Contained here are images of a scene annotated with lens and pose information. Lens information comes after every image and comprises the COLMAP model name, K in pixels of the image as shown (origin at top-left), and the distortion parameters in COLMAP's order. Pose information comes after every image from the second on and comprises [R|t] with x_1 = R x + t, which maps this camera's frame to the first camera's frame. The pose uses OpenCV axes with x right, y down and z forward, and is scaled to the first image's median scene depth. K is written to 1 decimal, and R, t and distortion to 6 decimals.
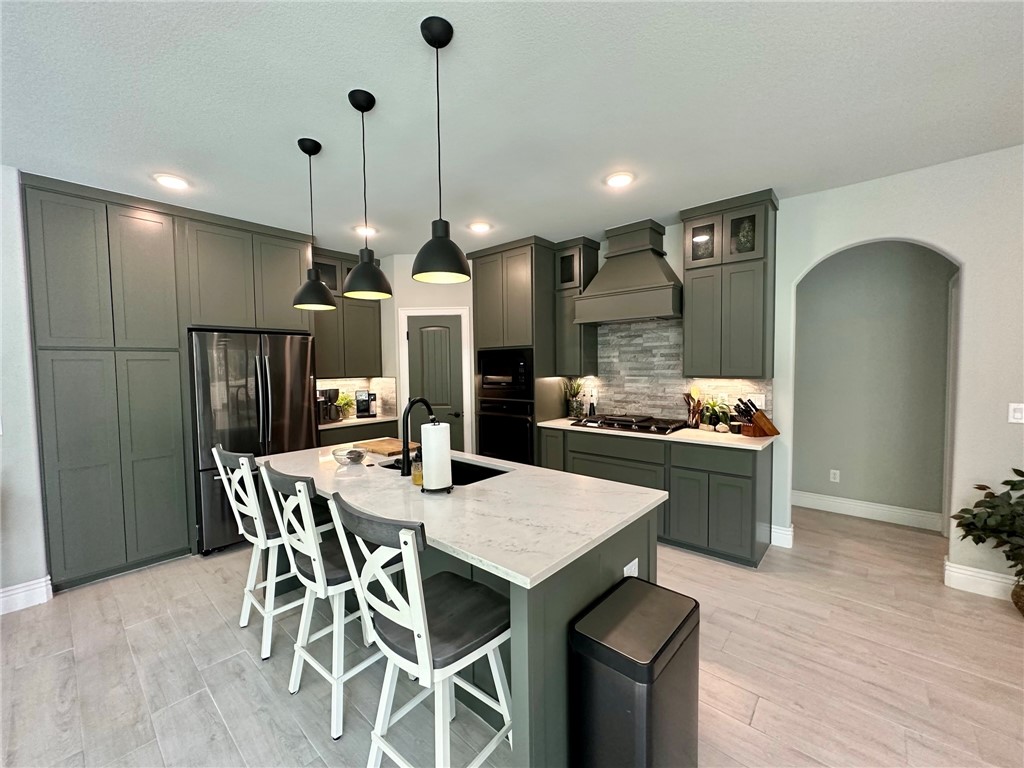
lens RADIAL K [[411.1, 0, 512.1], [0, 411.1, 385.5], [0, 0, 1]] dist [-0.001304, 0.000306]
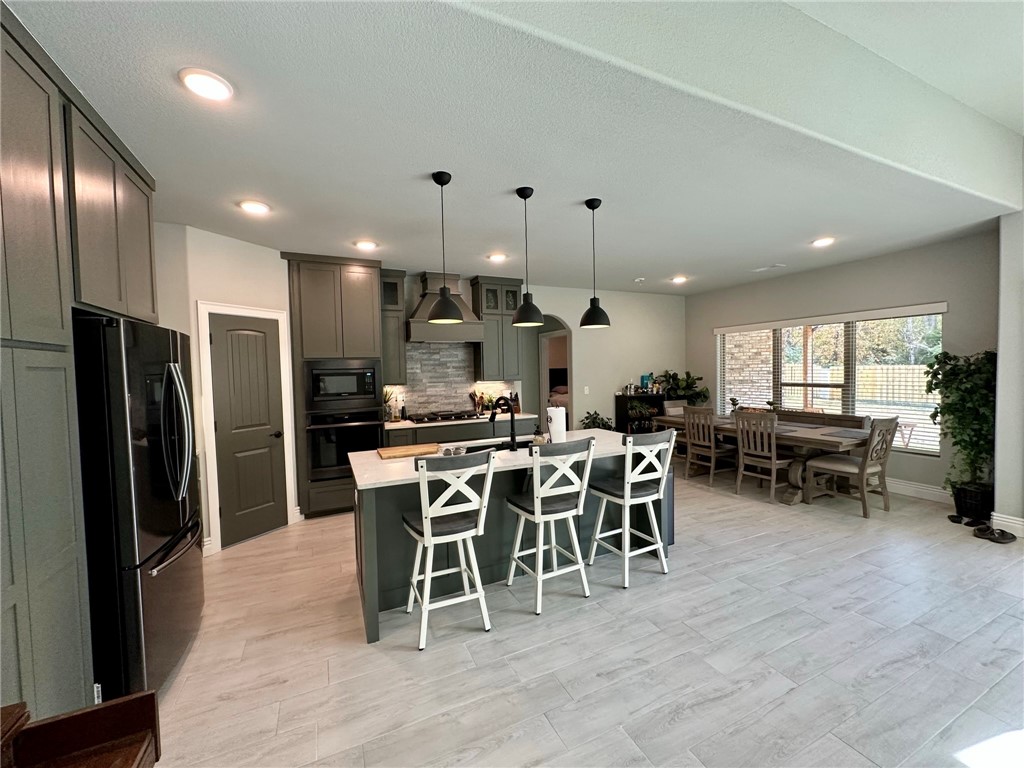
lens RADIAL K [[411.1, 0, 510.7], [0, 411.1, 385.7], [0, 0, 1]] dist [-0.001304, 0.000306]
pose [[0.400984, -0.032468, 0.915509, -0.840456], [0.061636, 0.998063, 0.008400, -0.009413], [-0.914009, 0.053060, 0.402209, 0.234548]]
